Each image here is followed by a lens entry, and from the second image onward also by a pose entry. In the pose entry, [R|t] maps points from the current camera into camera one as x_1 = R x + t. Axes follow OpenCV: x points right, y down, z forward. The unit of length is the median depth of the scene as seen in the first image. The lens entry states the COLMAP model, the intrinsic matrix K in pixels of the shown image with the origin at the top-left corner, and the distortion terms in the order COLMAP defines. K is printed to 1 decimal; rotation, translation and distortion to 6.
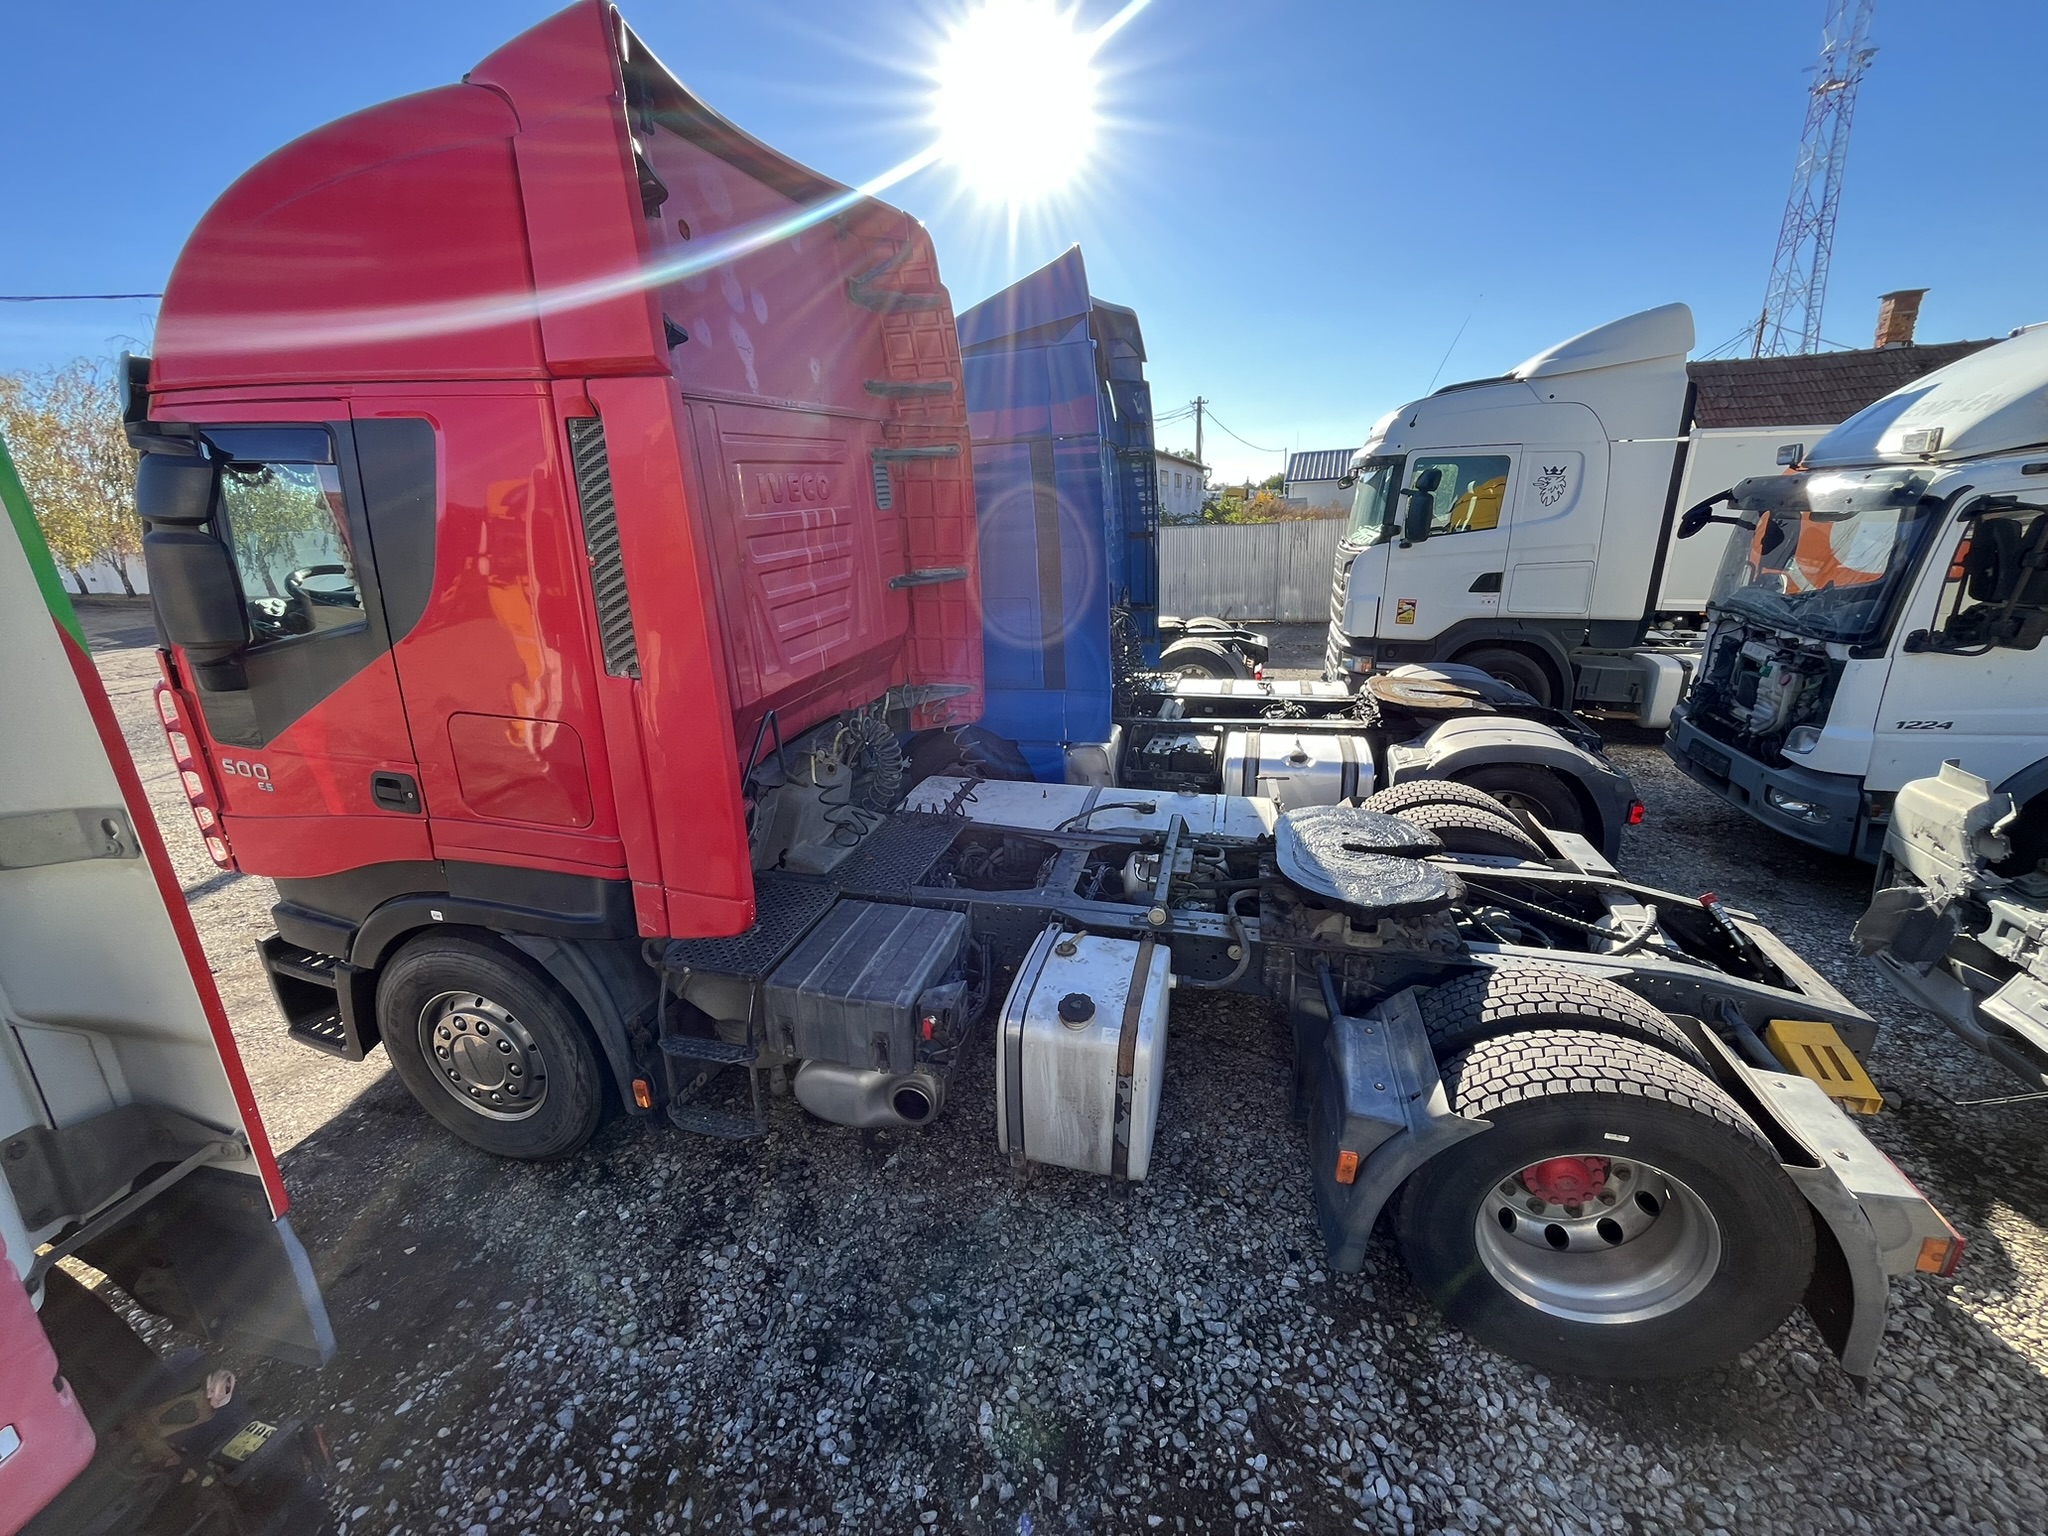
lens RADIAL K [[823.8, 0, 1025.9], [0, 823.8, 767.4], [0, 0, 1]] dist [-0.002207, 0.000008]
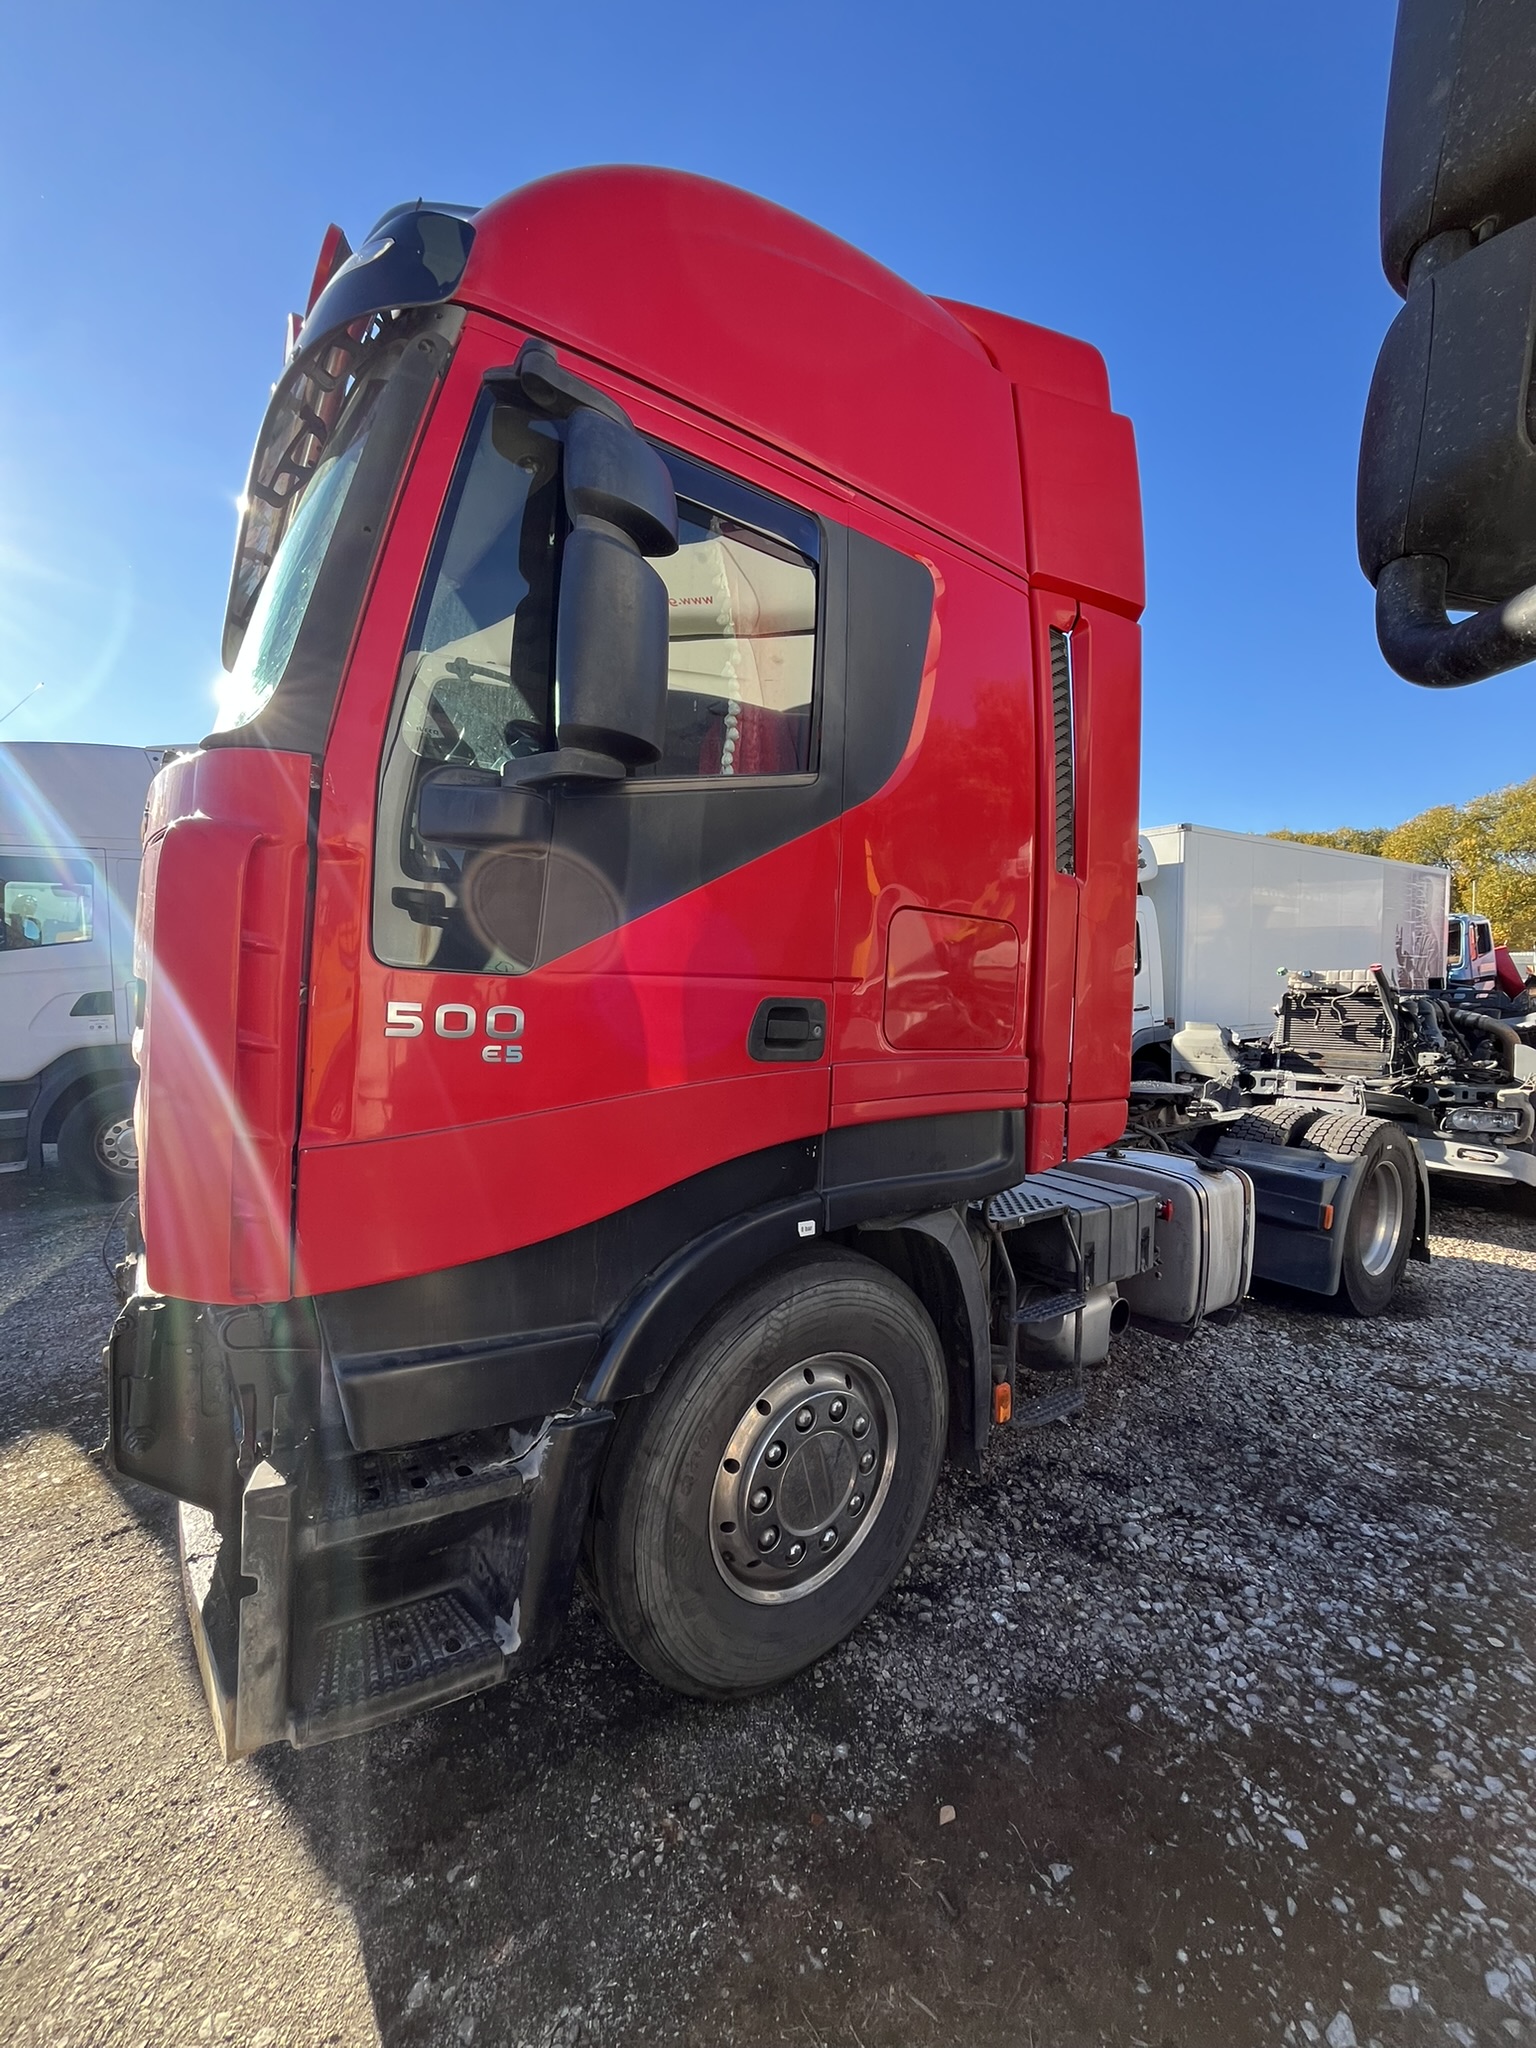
lens RADIAL K [[823.8, 0, 766.7], [0, 823.8, 1026.6], [0, 0, 1]] dist [-0.002207, 0.000008]
pose [[0.638289, -0.012008, 0.769703, -1.510195], [0.214868, 0.962918, -0.163161, 0.154650], [-0.739201, 0.269529, 0.617200, 0.712660]]
